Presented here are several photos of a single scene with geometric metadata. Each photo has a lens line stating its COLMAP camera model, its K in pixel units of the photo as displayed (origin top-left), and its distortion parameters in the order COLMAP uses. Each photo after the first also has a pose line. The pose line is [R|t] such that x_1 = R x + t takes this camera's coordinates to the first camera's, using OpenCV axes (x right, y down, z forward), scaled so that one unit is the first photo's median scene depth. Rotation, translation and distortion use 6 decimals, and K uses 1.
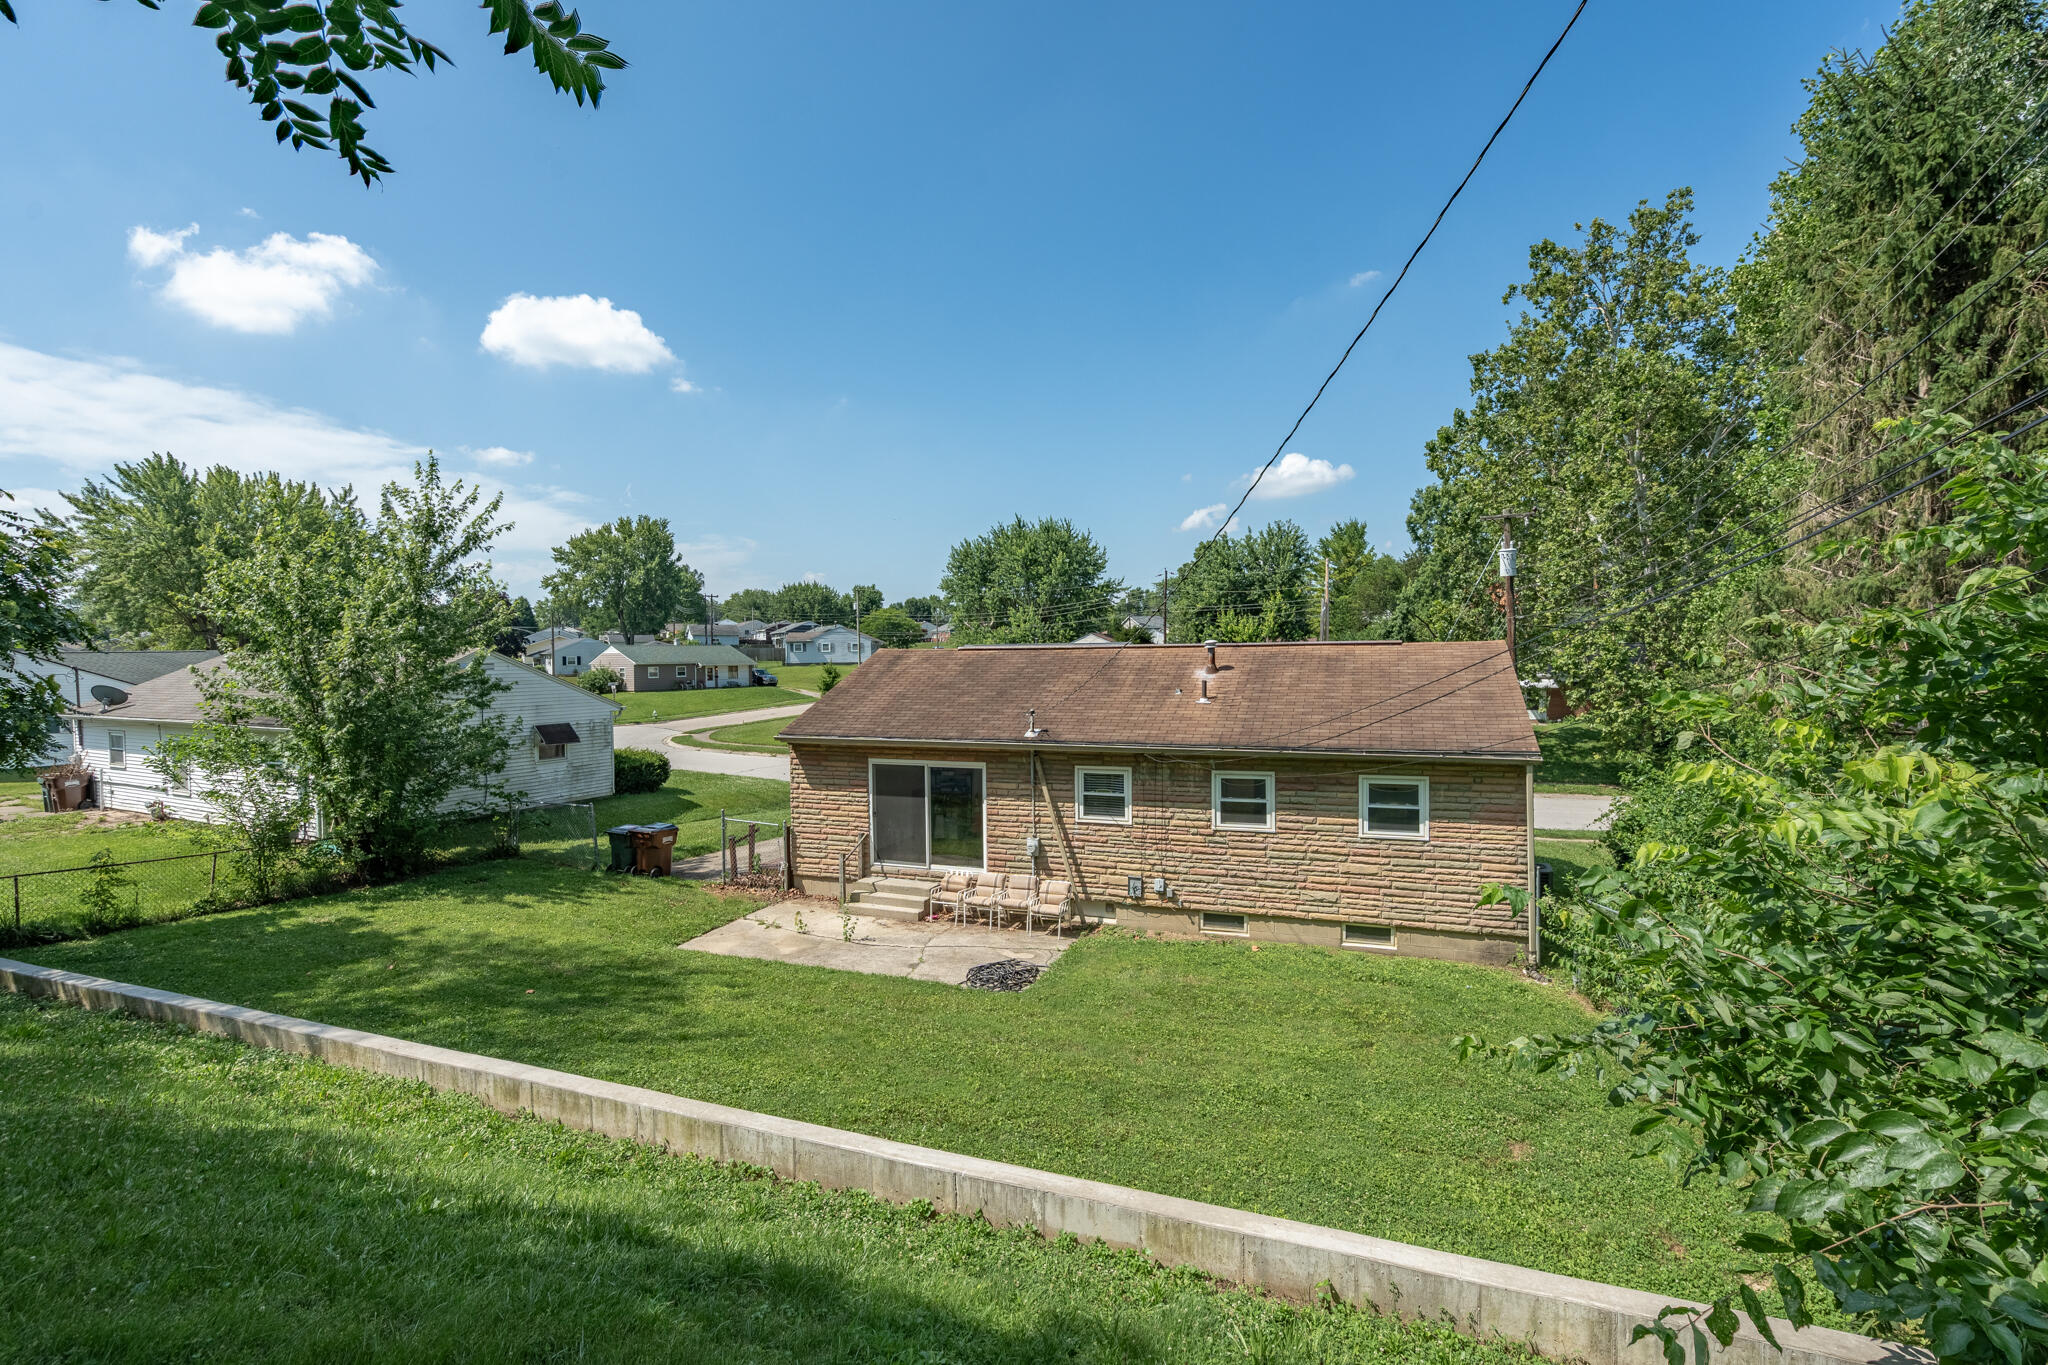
lens RADIAL K [[926.4, 0, 1024.0], [0, 926.4, 682.5], [0, 0, 1]] dist [-0.005307, 0.000428]
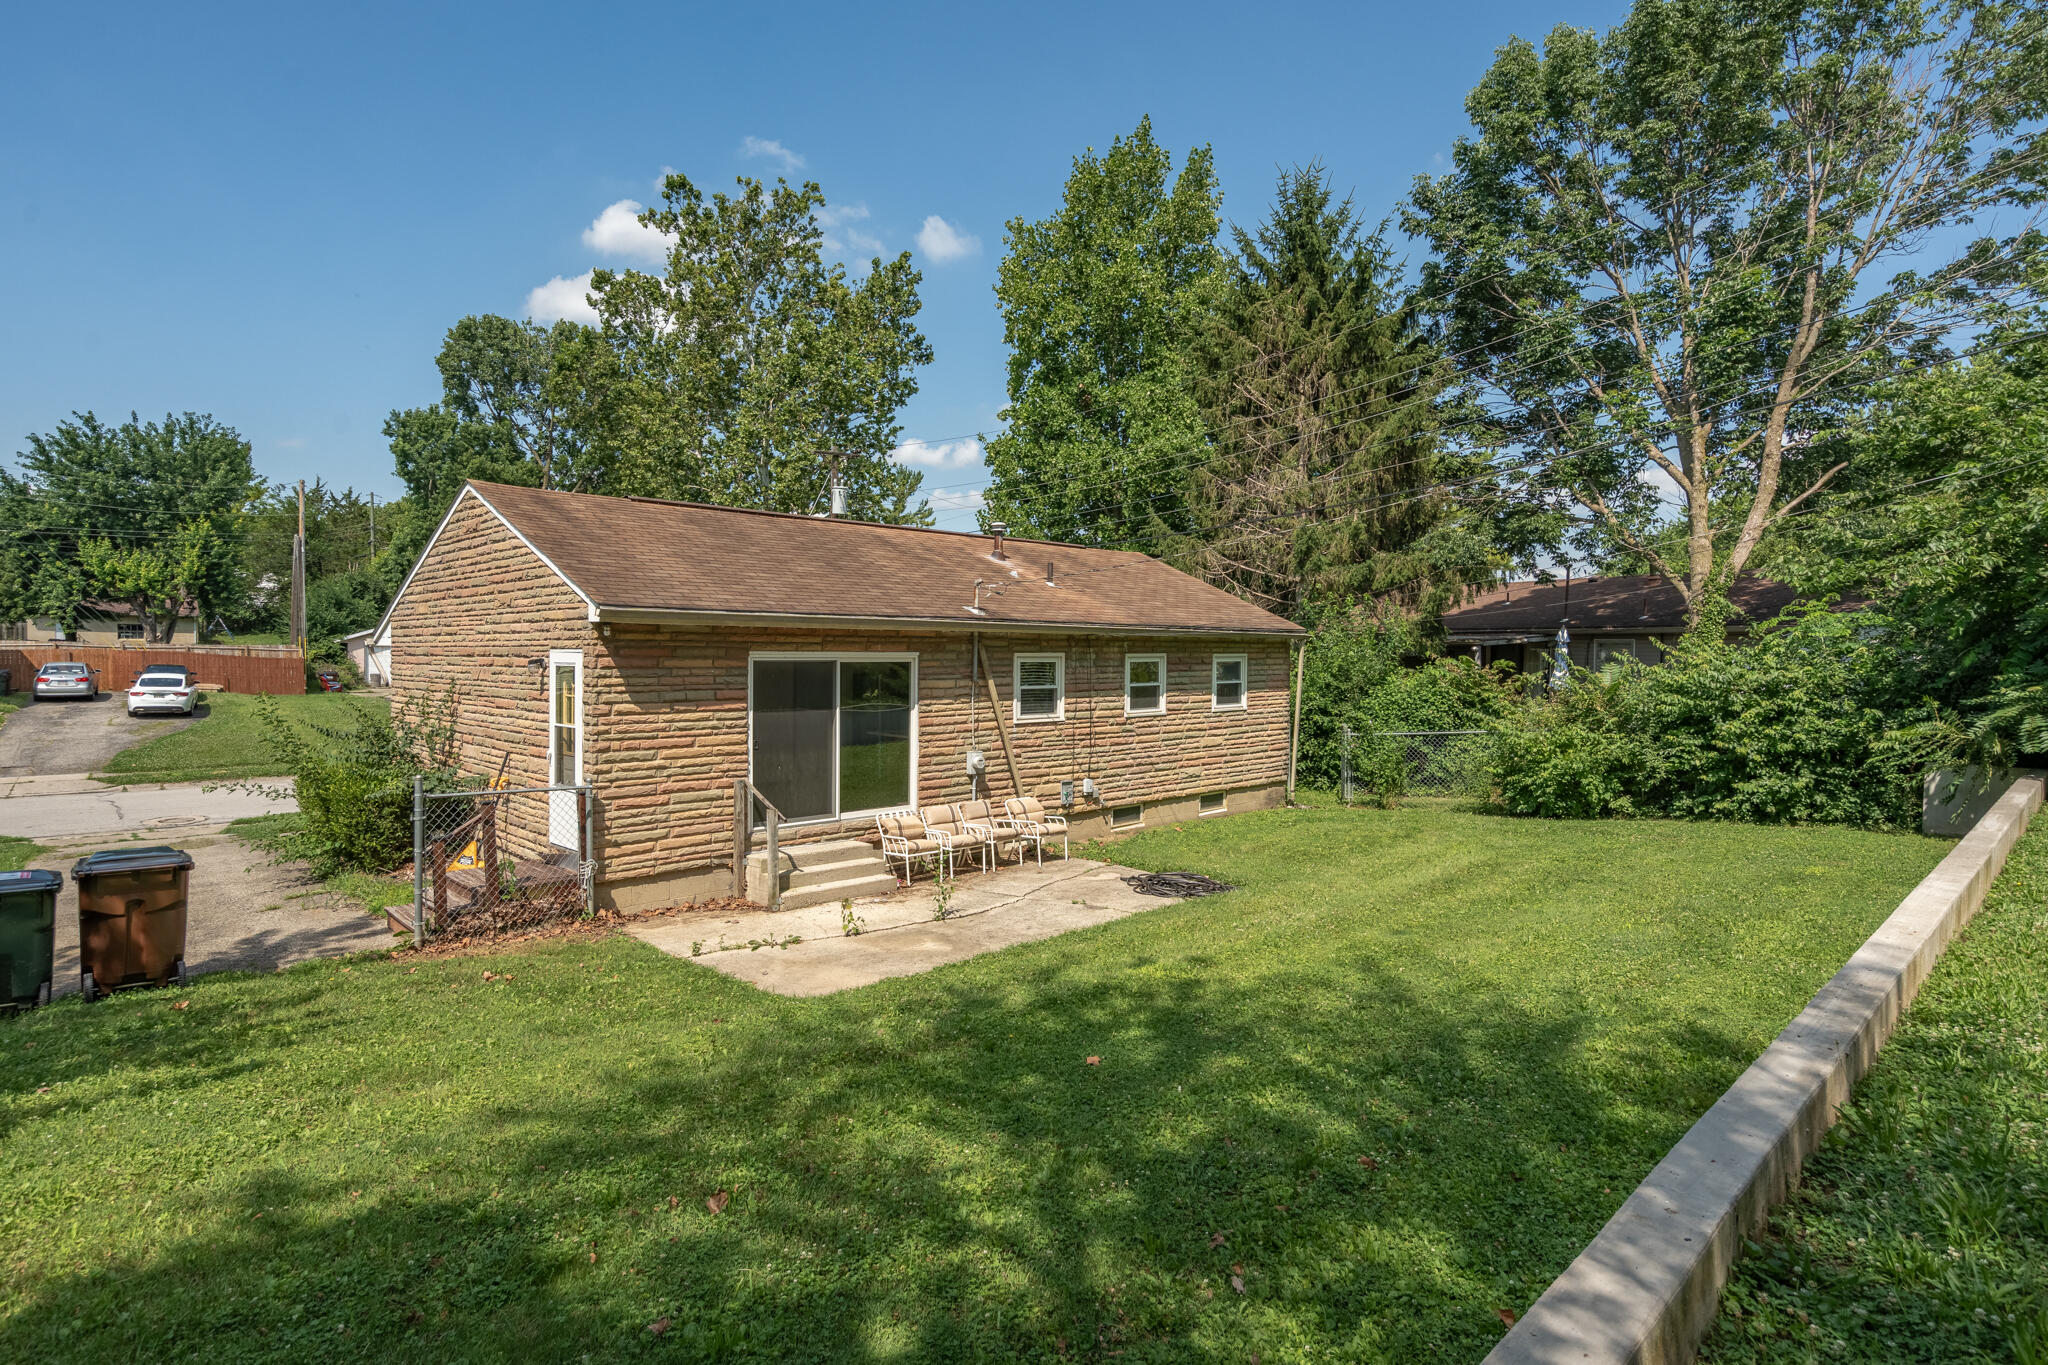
lens RADIAL K [[1061.0, 0, 1027.7], [0, 1061.0, 678.1], [0, 0, 1]] dist [0.003057, -0.000042]
pose [[0.424084, -0.009739, 0.905570, -0.772521], [0.015770, 0.999870, 0.003368, 0.108974], [-0.905485, 0.012853, 0.424183, 0.607429]]
